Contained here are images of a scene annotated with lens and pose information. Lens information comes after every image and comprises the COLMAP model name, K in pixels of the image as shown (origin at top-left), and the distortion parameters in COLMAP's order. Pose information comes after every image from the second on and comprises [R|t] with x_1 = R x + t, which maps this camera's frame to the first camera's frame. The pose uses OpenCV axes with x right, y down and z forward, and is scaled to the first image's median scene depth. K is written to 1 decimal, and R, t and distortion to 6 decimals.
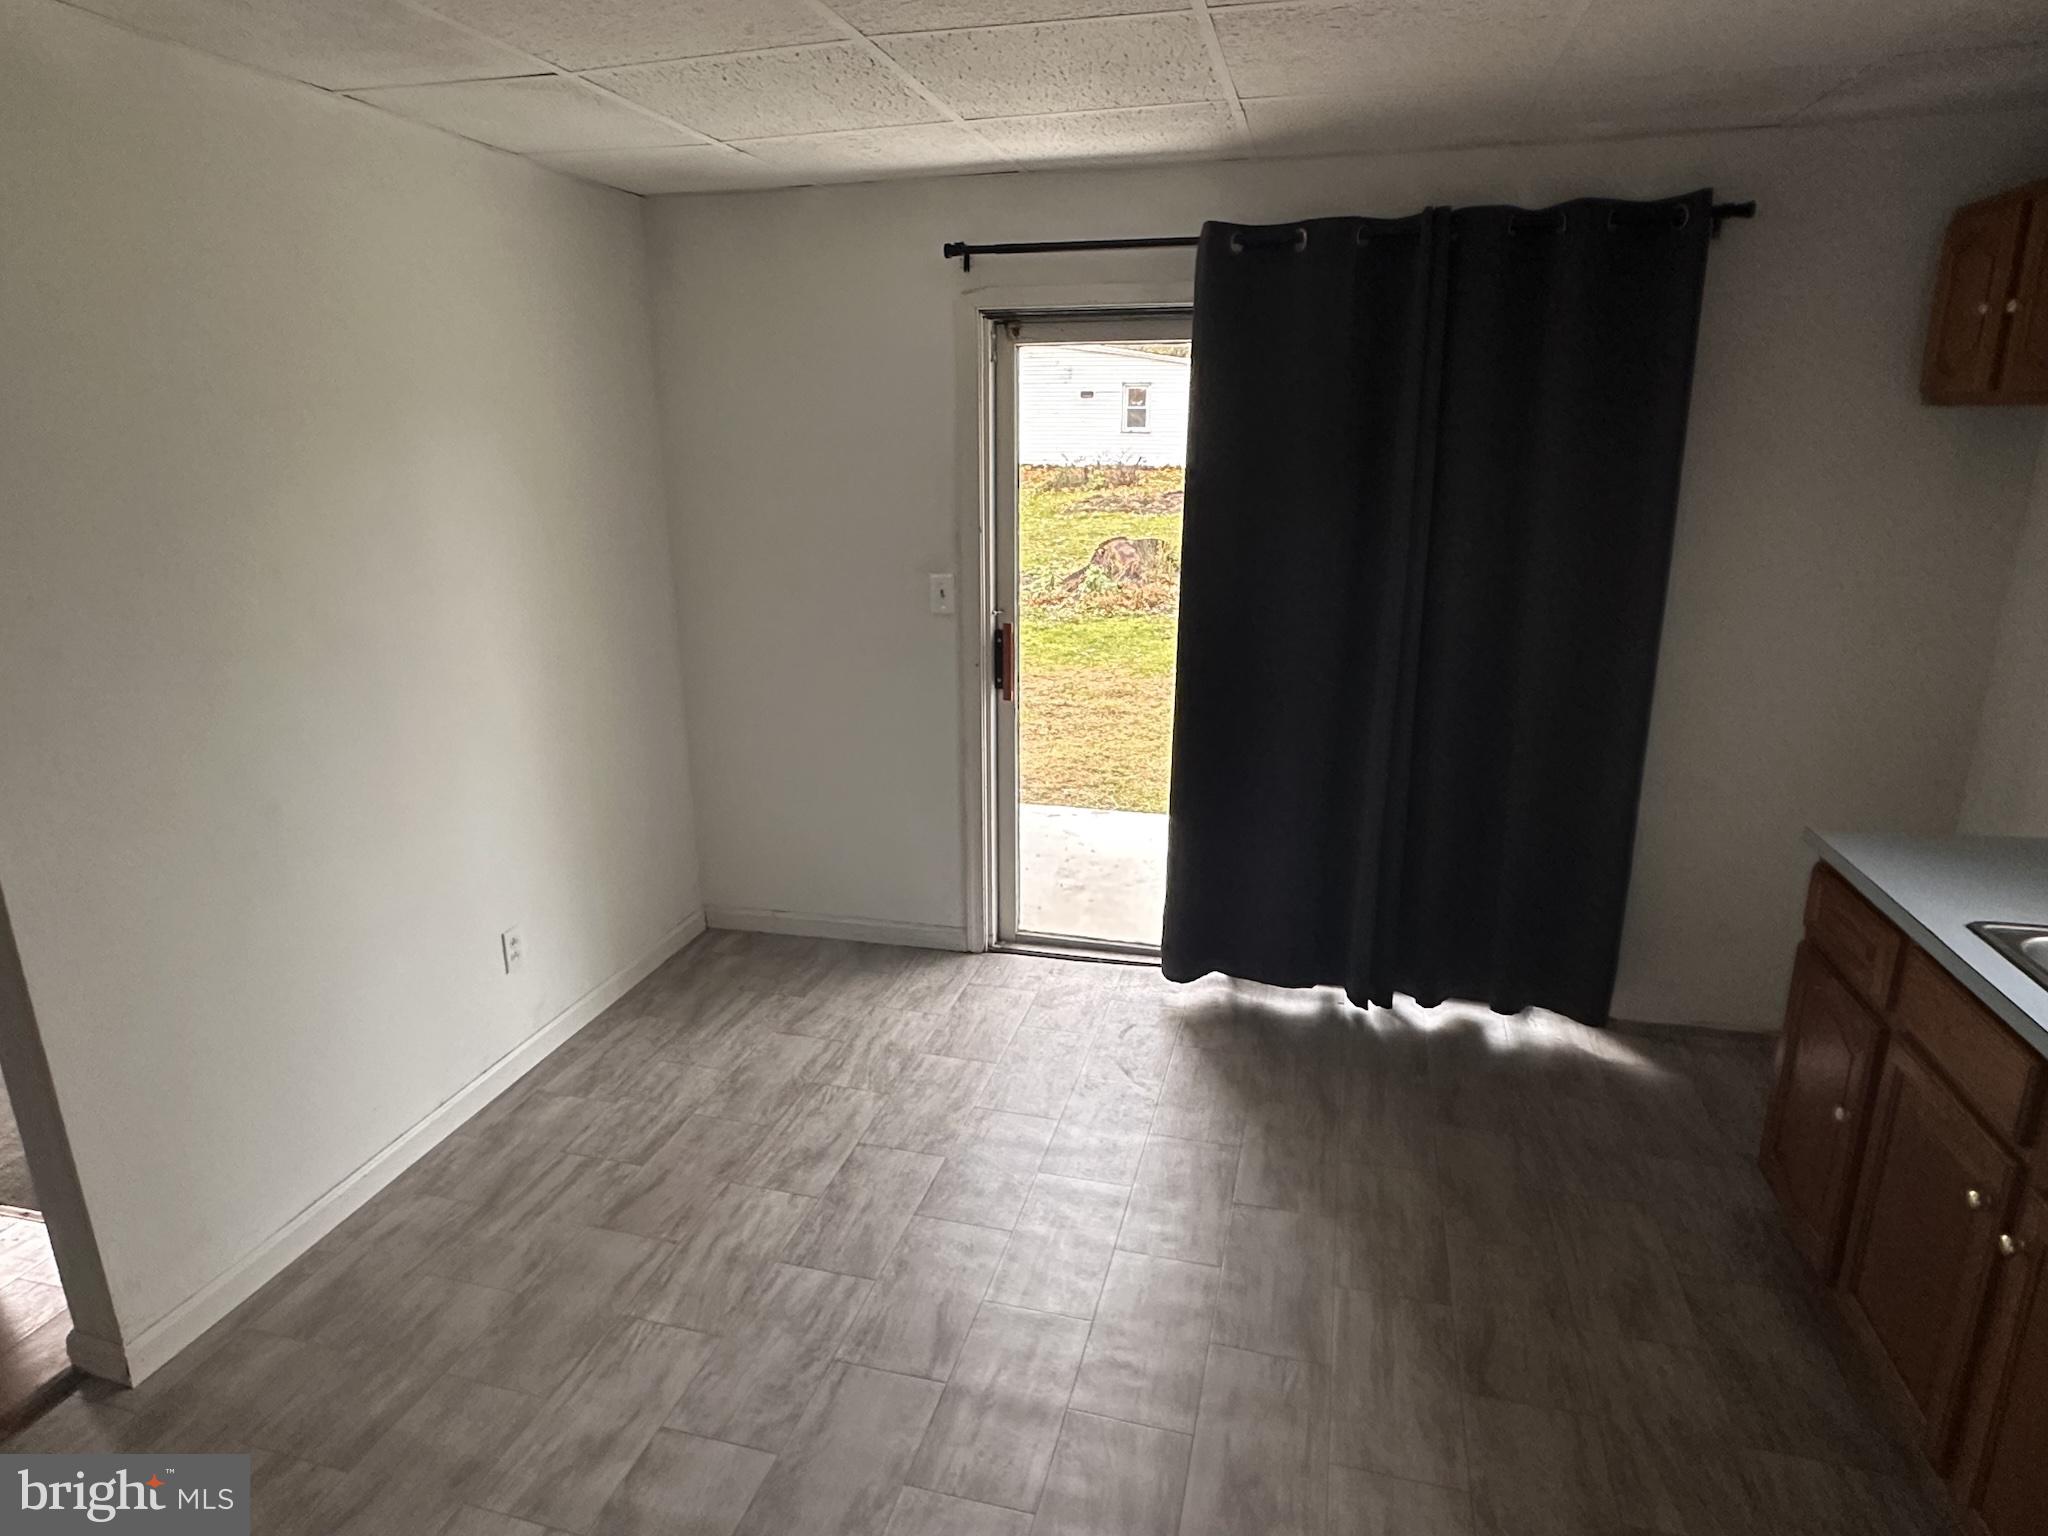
lens RADIAL K [[1198.3, 0, 1018.5], [0, 1198.3, 772.7], [0, 0, 1]] dist [-0.001713, -0.001249]
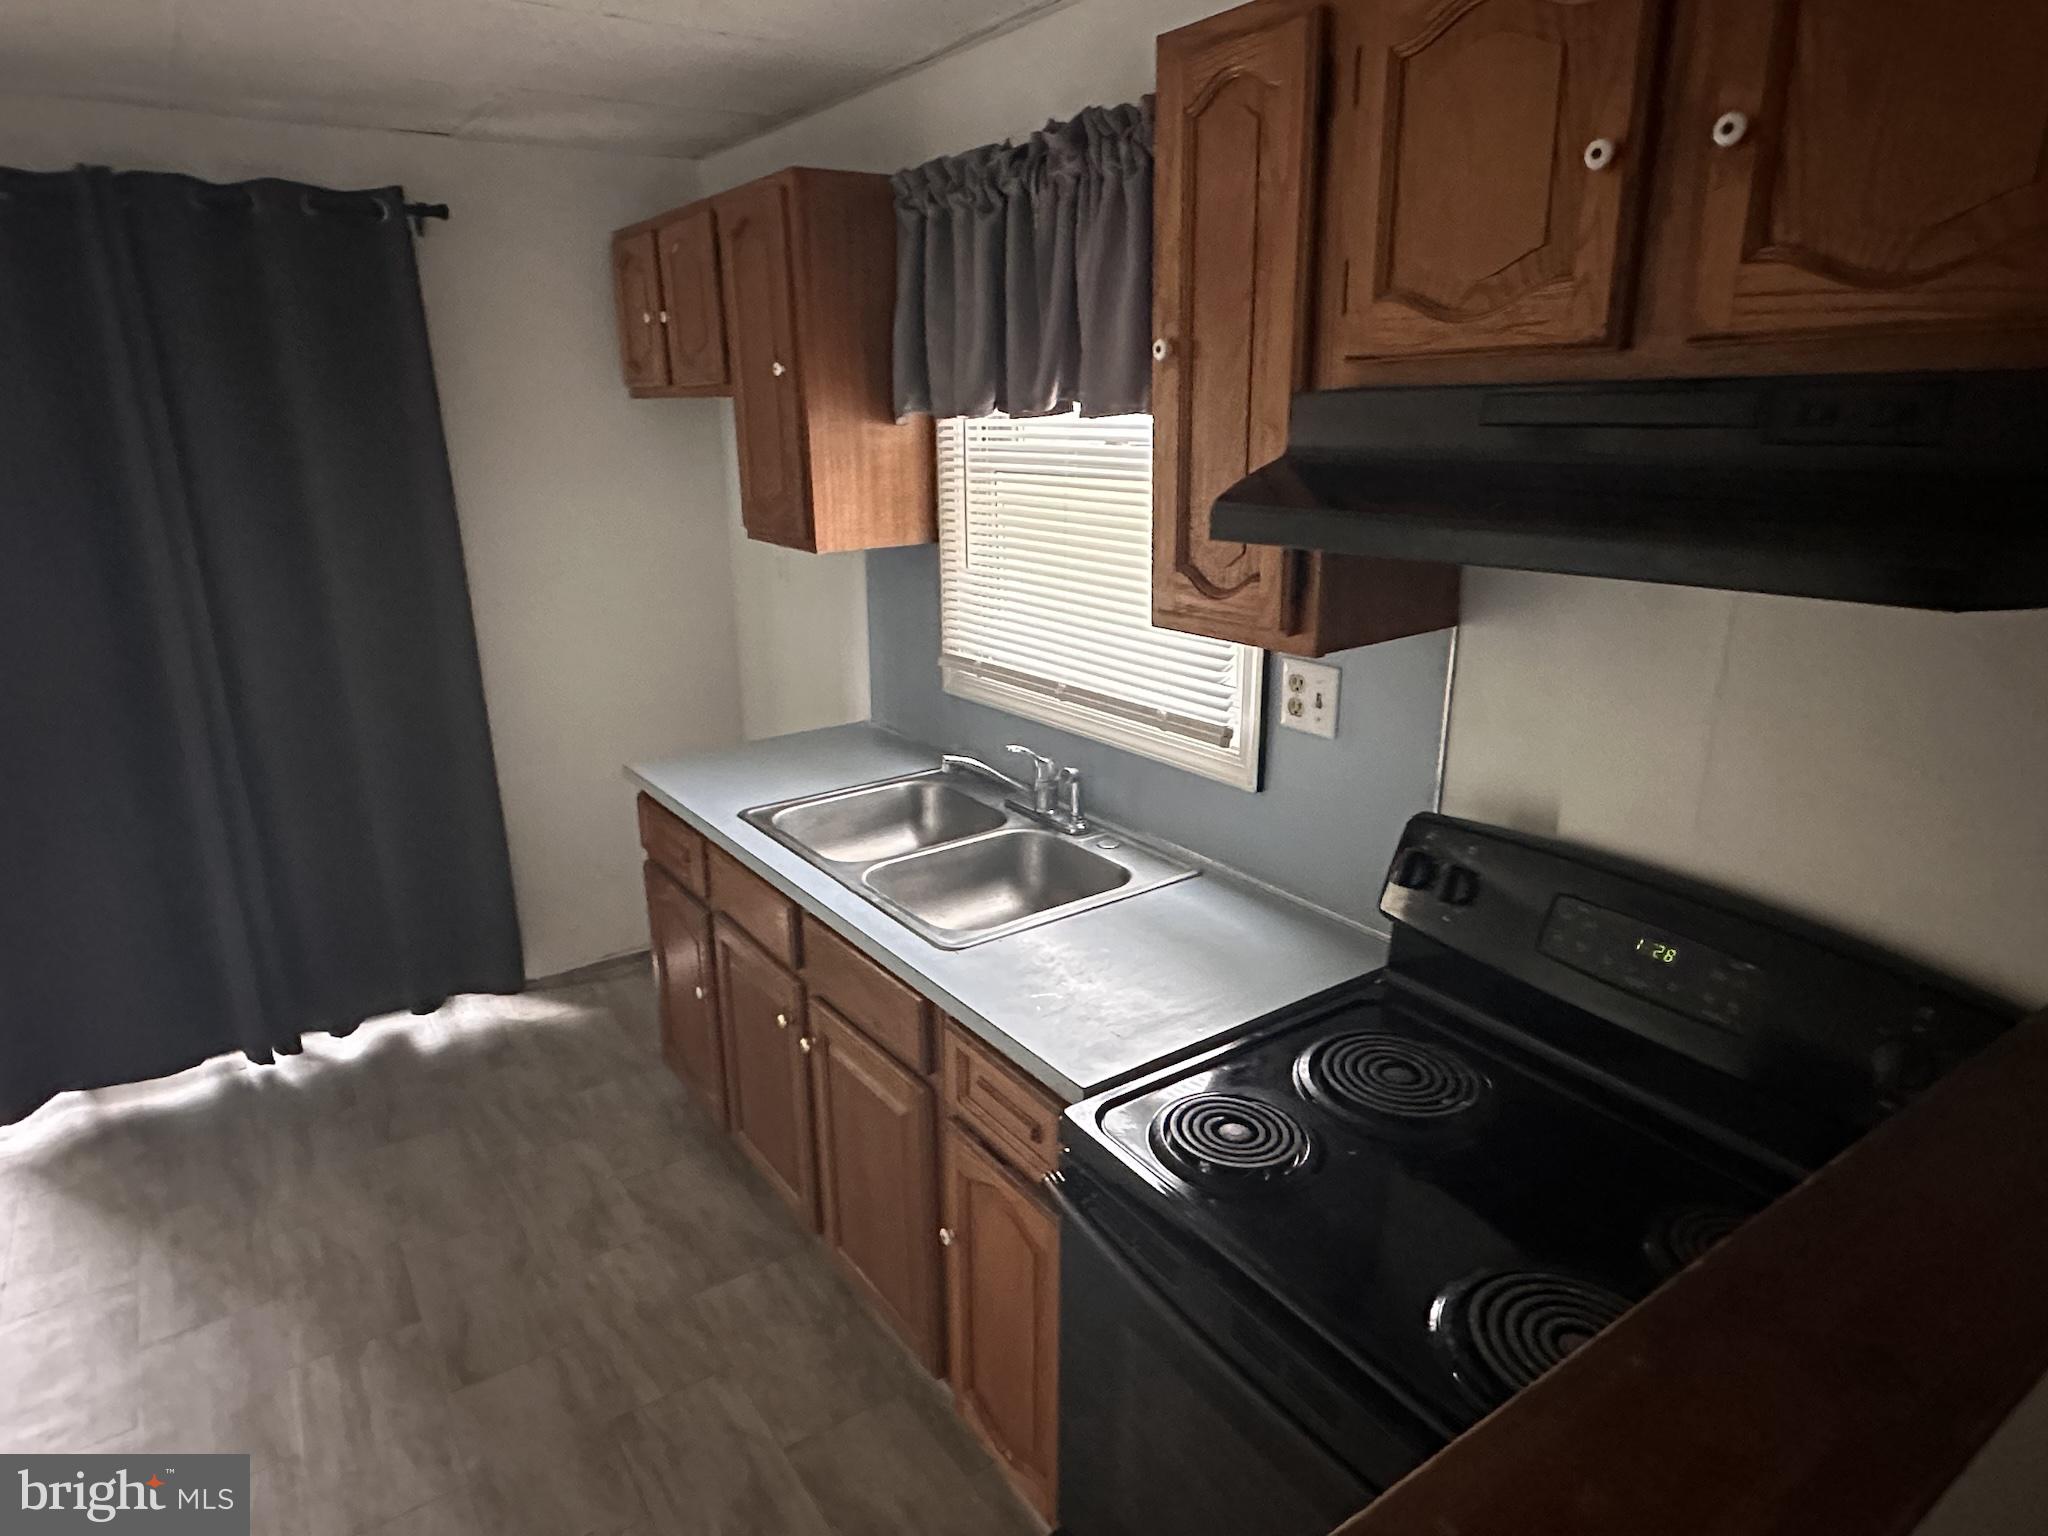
lens RADIAL K [[1198.3, 0, 1018.5], [0, 1198.3, 772.7], [0, 0, 1]] dist [-0.001713, -0.001249]
pose [[0.649581, -0.218537, 0.728208, 0.058500], [0.212033, 0.971870, 0.102522, 0.013629], [-0.730128, 0.087808, 0.677645, -0.050523]]
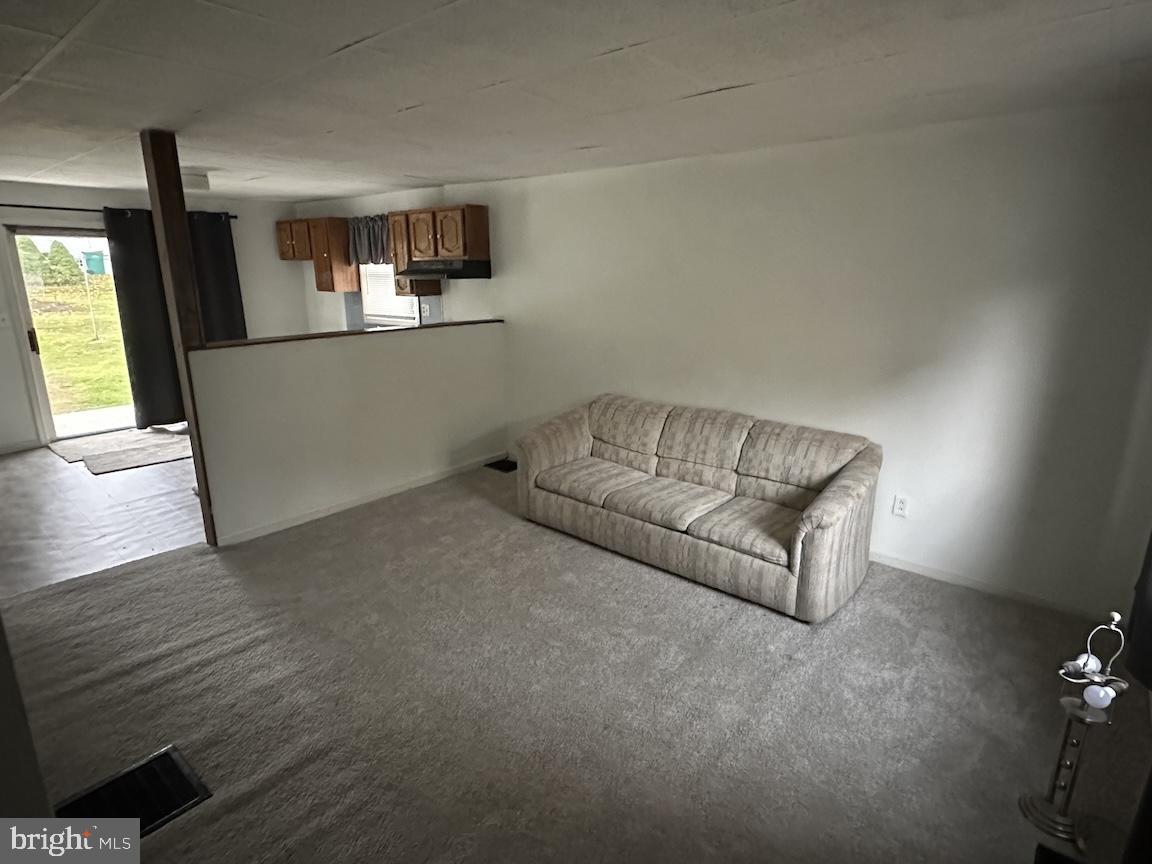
lens RADIAL K [[638.5, 0, 576.3], [0, 638.5, 461.0], [0, 0, 1]] dist [0.001140, 0.000616]
pose [[0.435028, -0.253468, 0.864005, -1.197669], [0.241257, 0.957287, 0.159360, 0.360099], [-0.867494, 0.139121, 0.477598, -1.192425]]
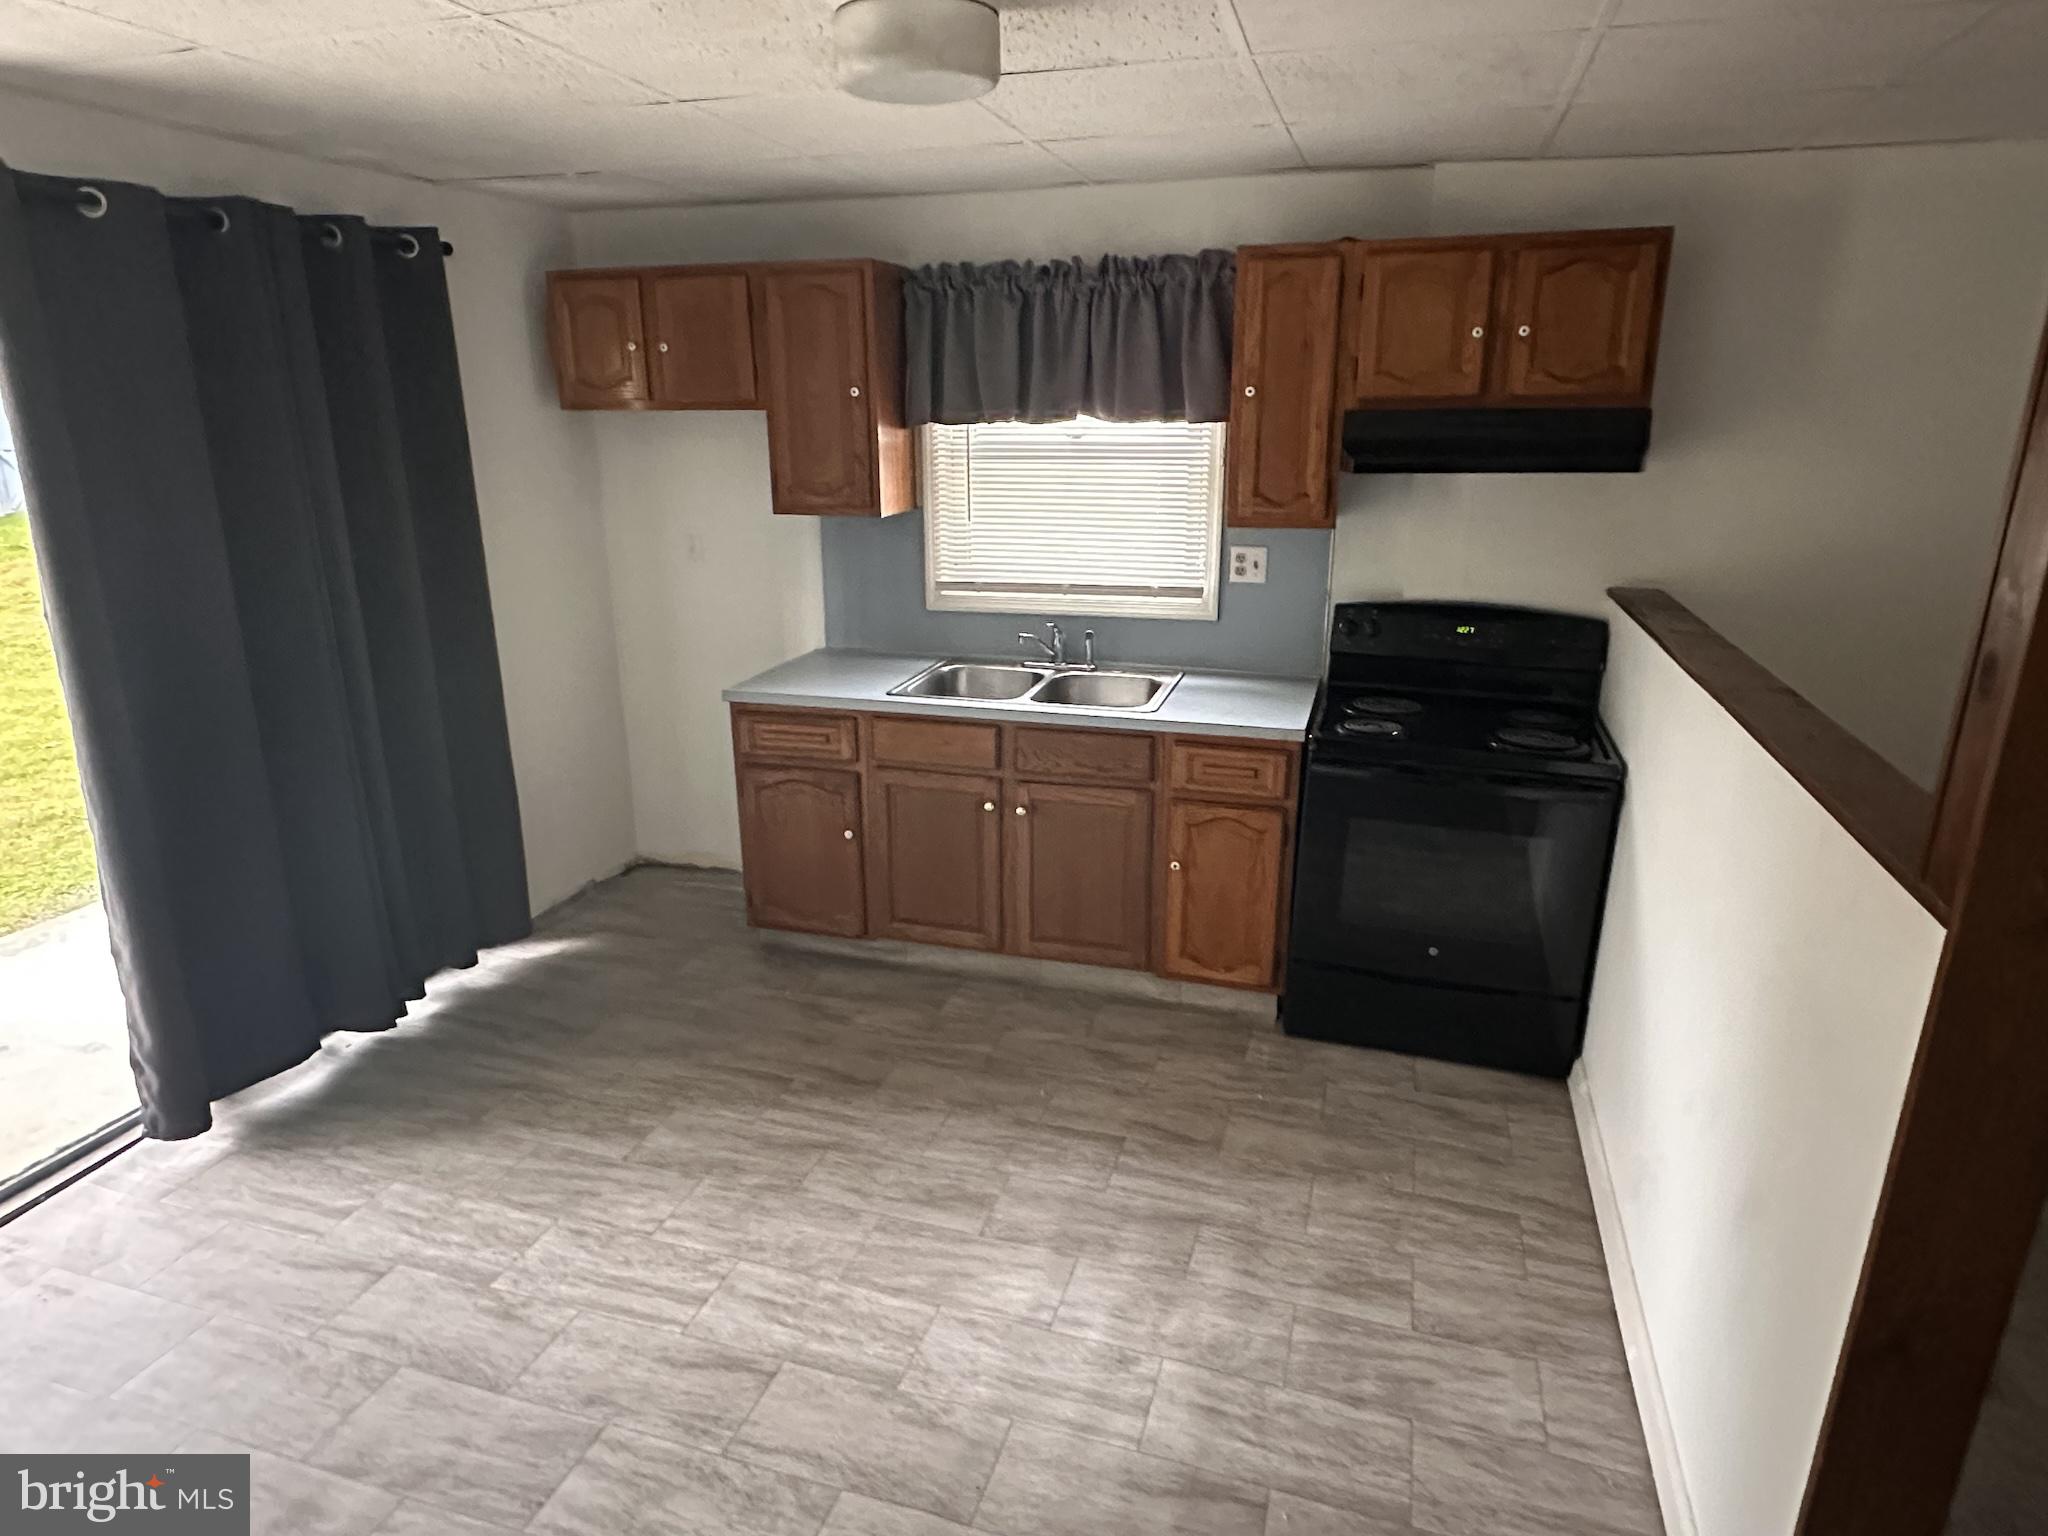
lens RADIAL K [[1198.3, 0, 1018.5], [0, 1198.3, 772.7], [0, 0, 1]] dist [-0.001713, -0.001249]
pose [[0.042263, -0.281917, 0.958508, -0.699919], [0.279301, 0.924450, 0.259585, -0.129119], [-0.959273, 0.256741, 0.117809, 0.438543]]
